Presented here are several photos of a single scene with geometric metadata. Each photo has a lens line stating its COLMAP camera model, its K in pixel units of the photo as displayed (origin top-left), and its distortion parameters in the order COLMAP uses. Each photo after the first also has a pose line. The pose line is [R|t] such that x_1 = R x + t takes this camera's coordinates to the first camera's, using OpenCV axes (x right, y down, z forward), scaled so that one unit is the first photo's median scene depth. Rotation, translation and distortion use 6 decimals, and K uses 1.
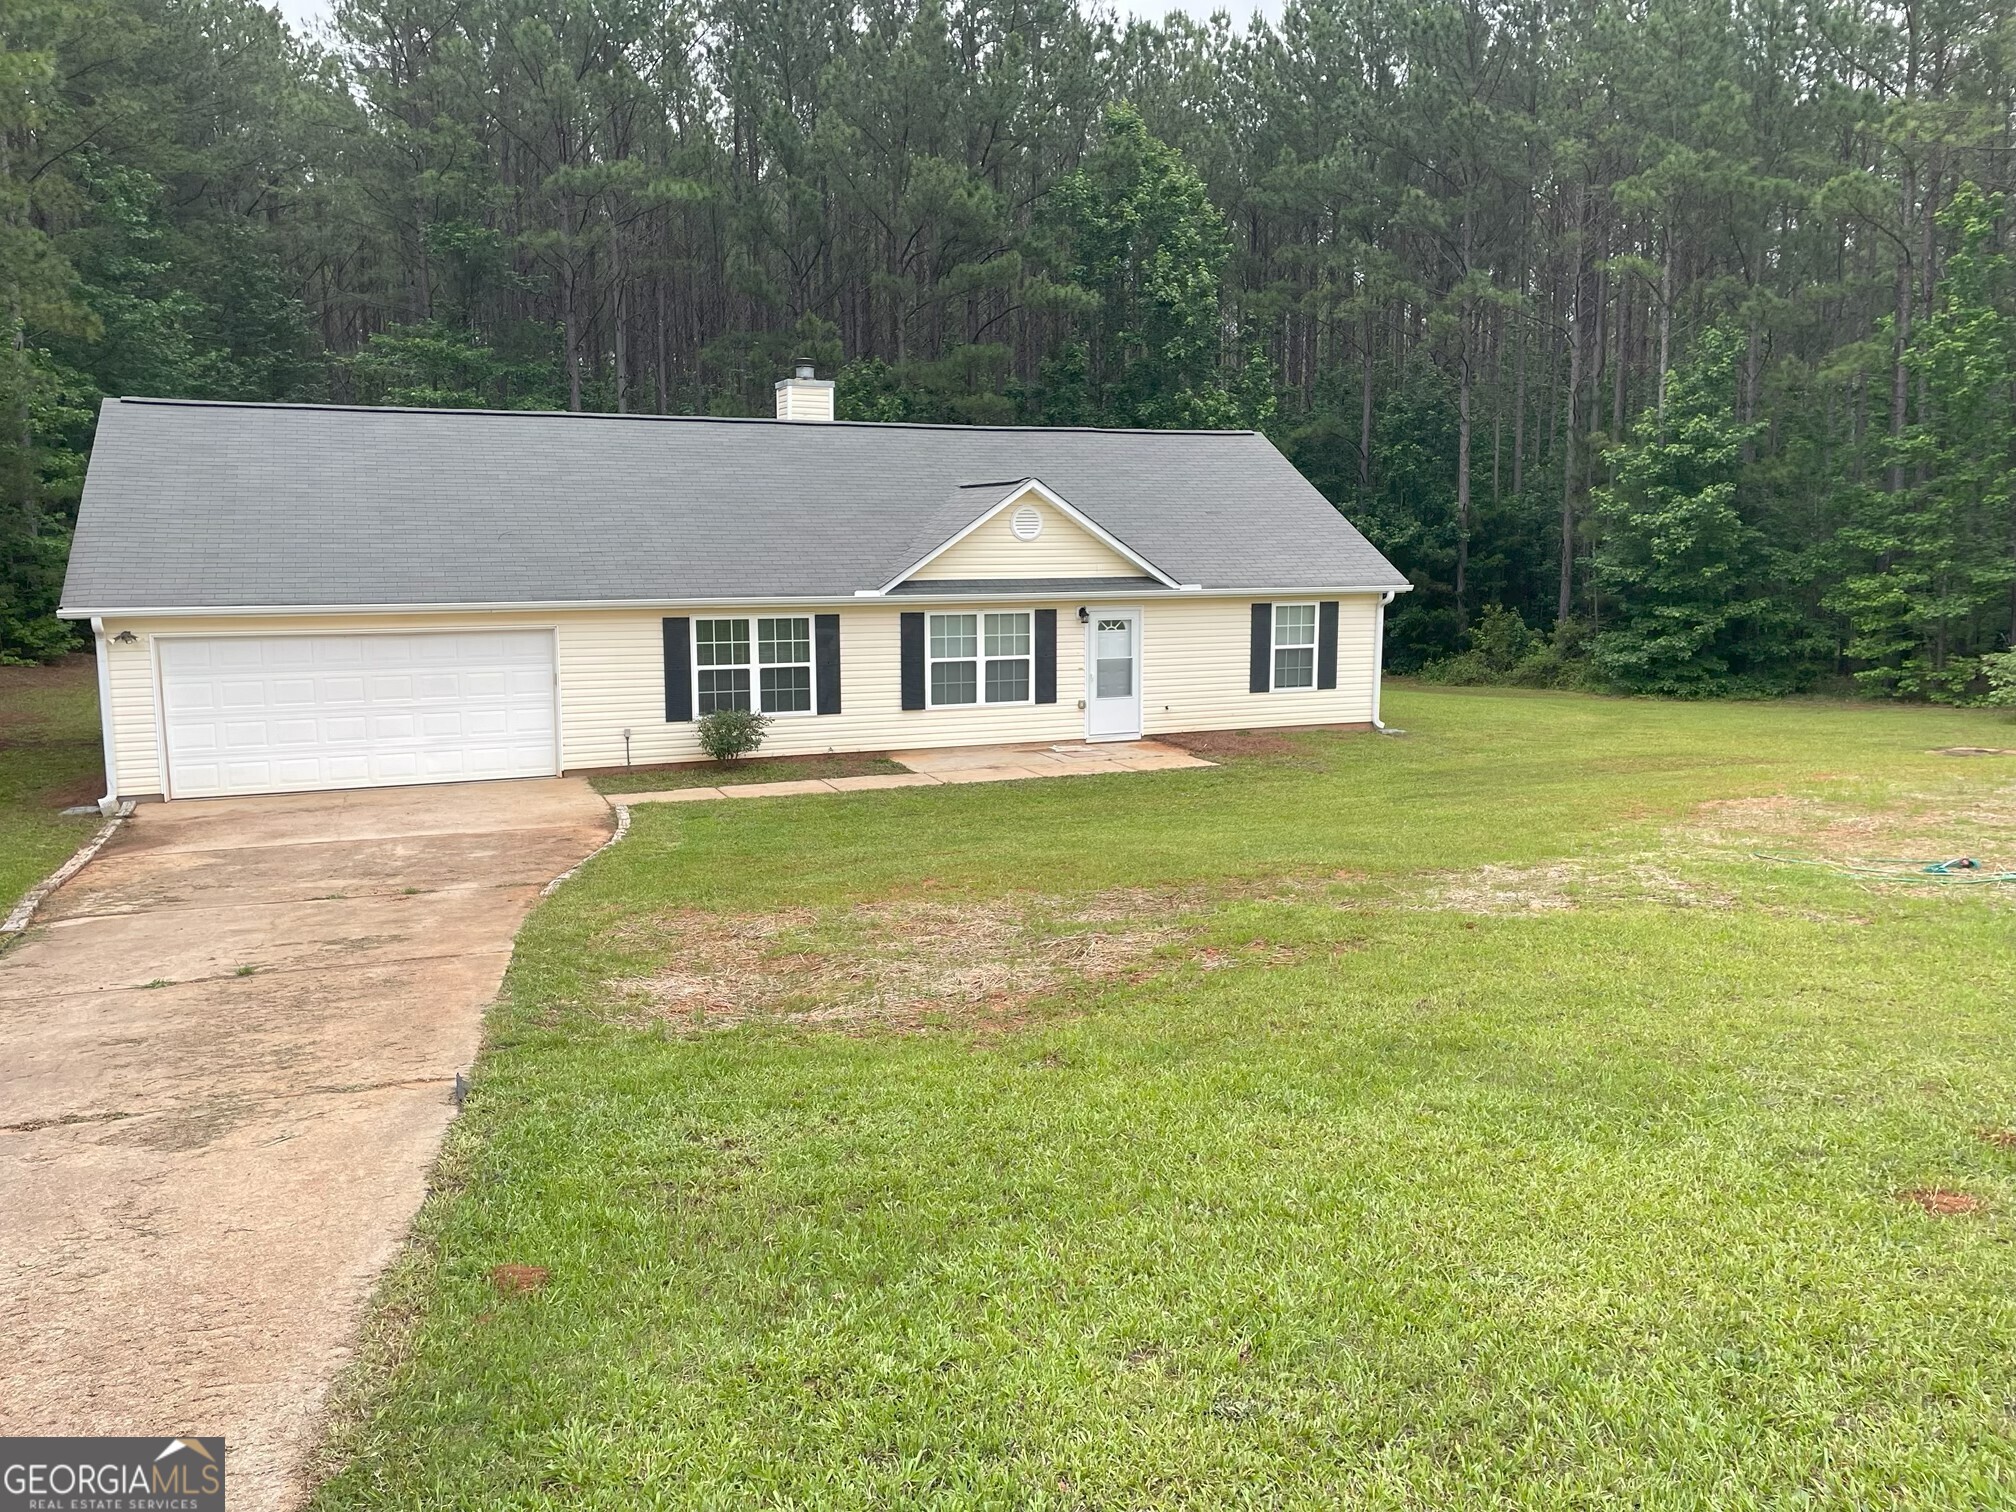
lens RADIAL K [[1511.0, 0, 1011.2], [0, 1511.0, 762.6], [0, 0, 1]] dist [0.092824, -0.134799]
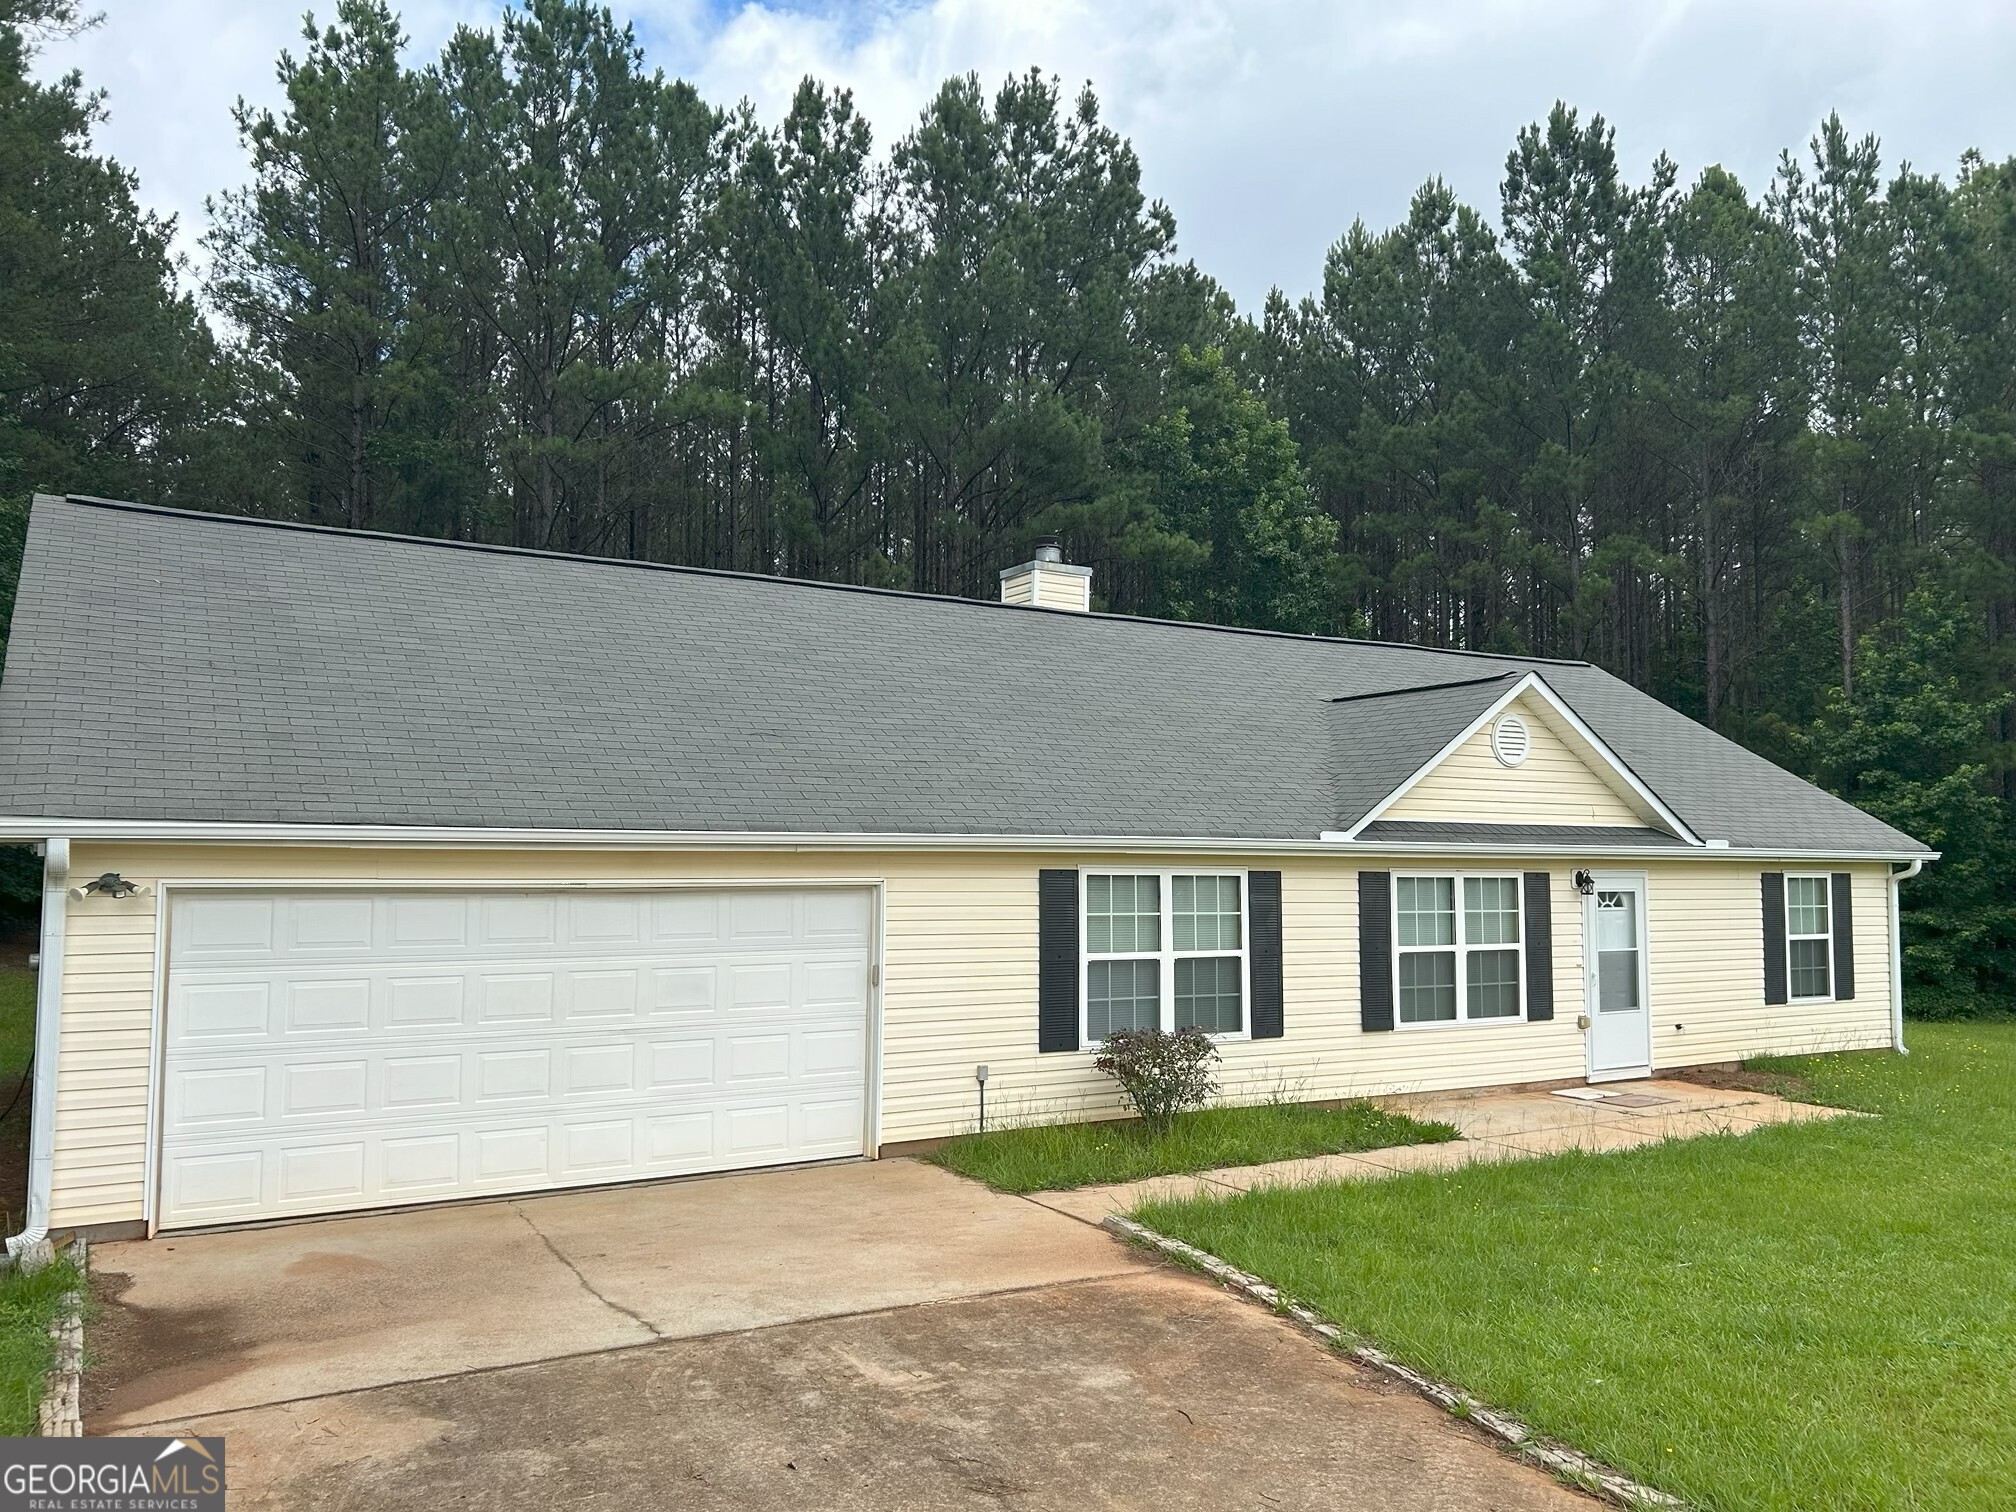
lens RADIAL K [[1511.0, 0, 1011.2], [0, 1511.0, 762.6], [0, 0, 1]] dist [0.092824, -0.134799]
pose [[0.989050, 0.017302, 0.146563, -0.303981], [0.015098, 0.976030, -0.217110, -0.008961], [-0.146806, 0.216946, 0.965082, 0.402511]]
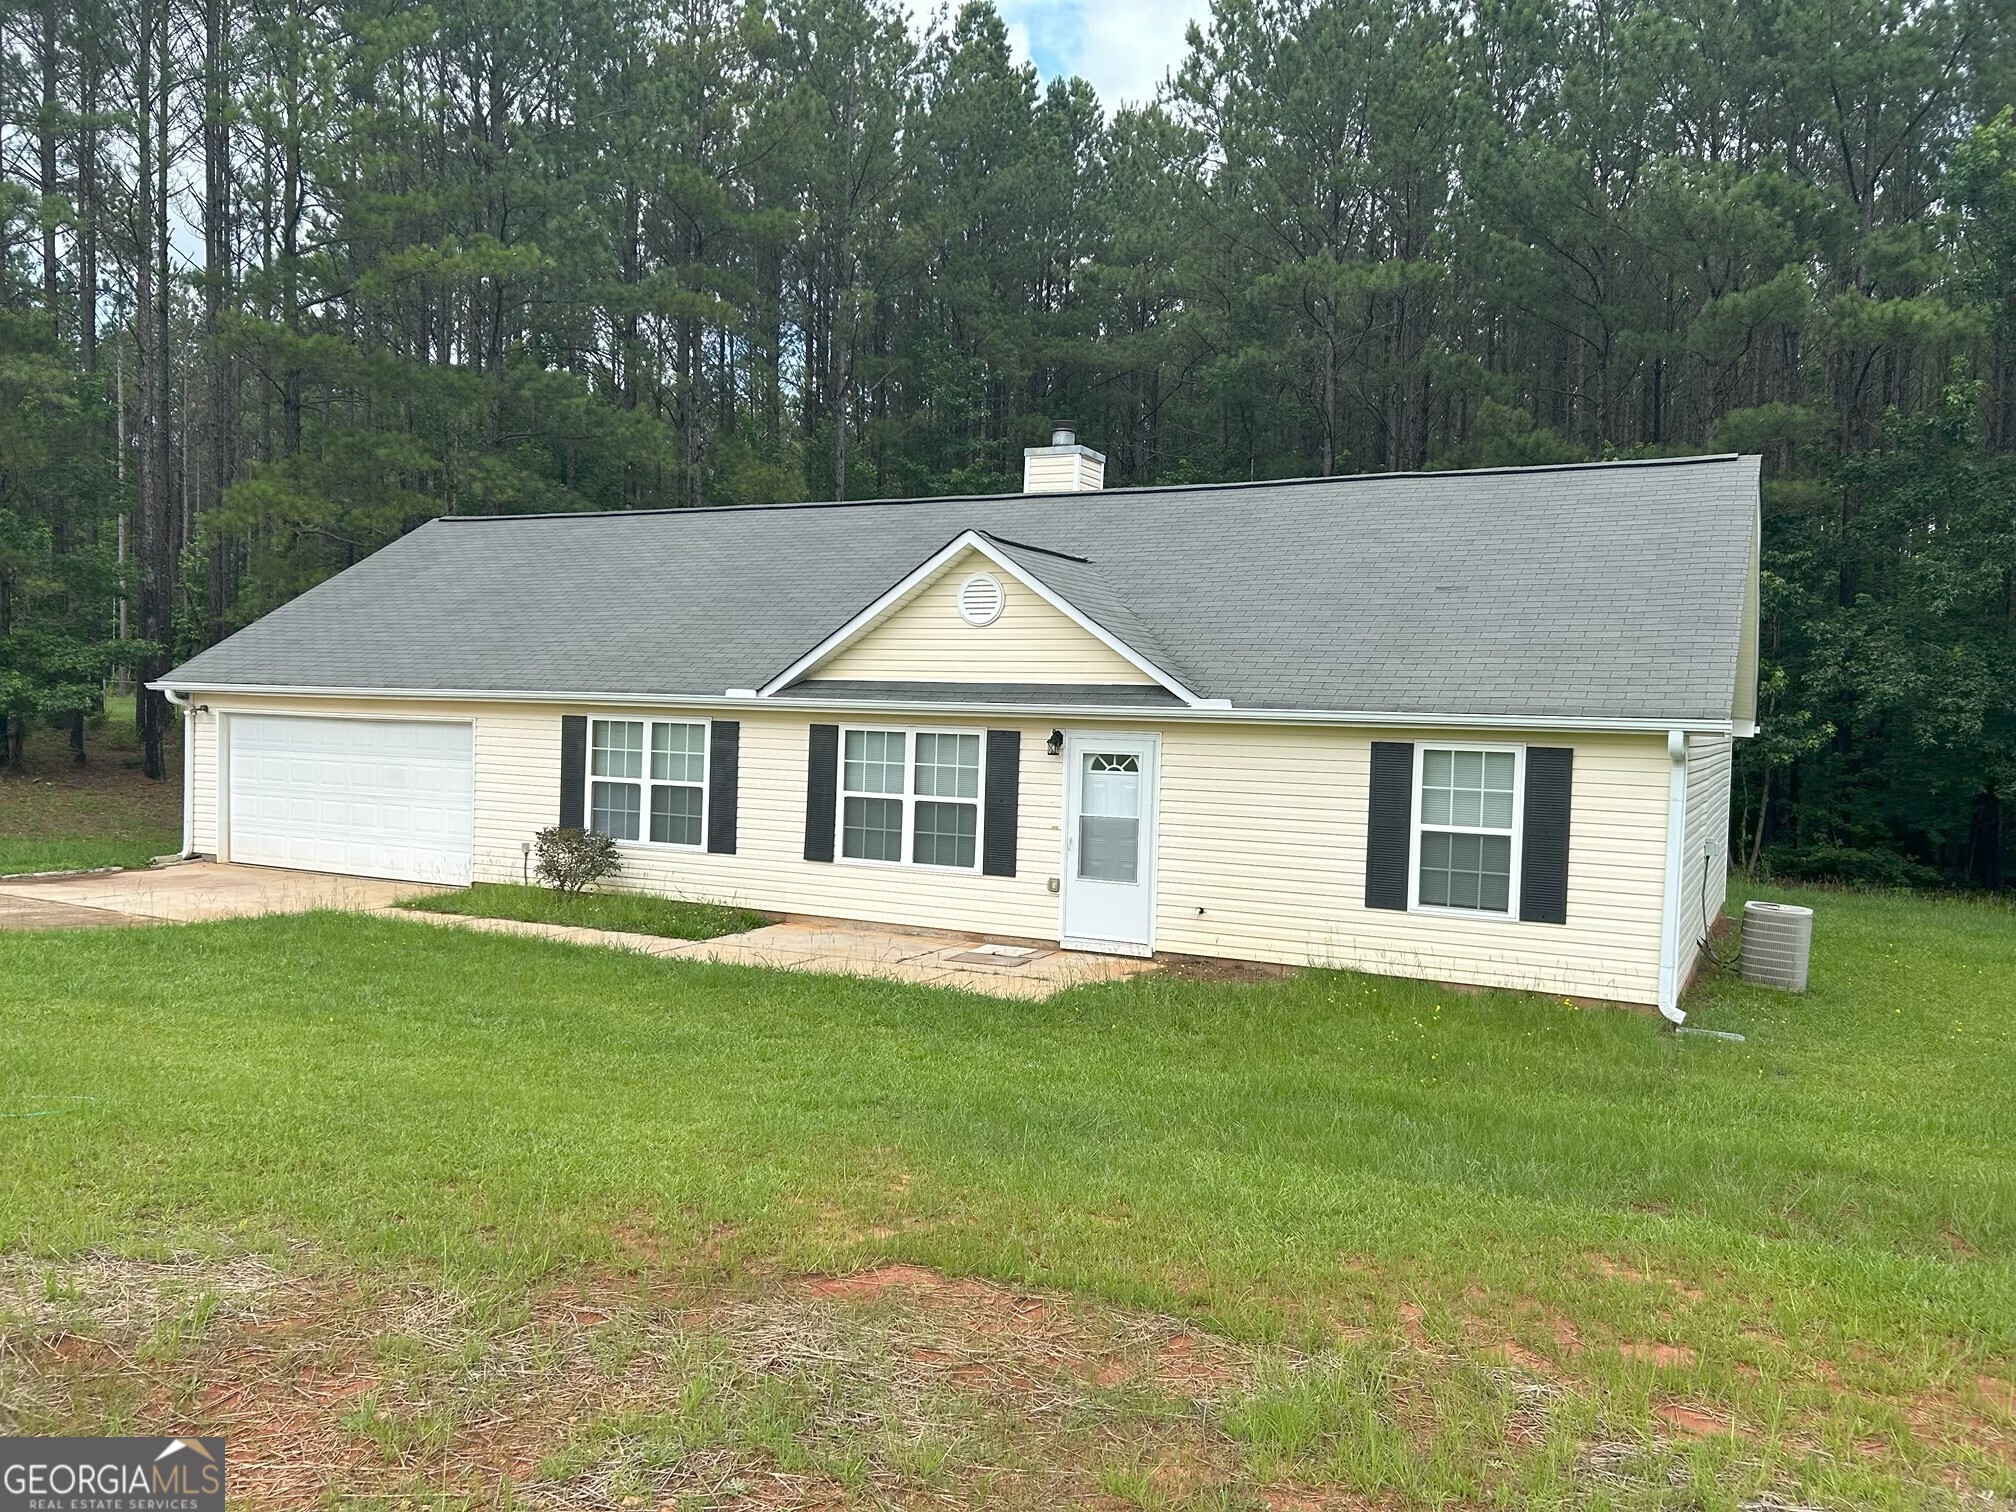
lens RADIAL K [[1511.0, 0, 1011.2], [0, 1511.0, 762.6], [0, 0, 1]] dist [0.092824, -0.134799]
pose [[0.643840, 0.046824, -0.763726, 0.534137], [-0.142984, 0.987906, -0.059971, -0.050652], [0.751682, 0.147813, 0.642749, 0.603172]]
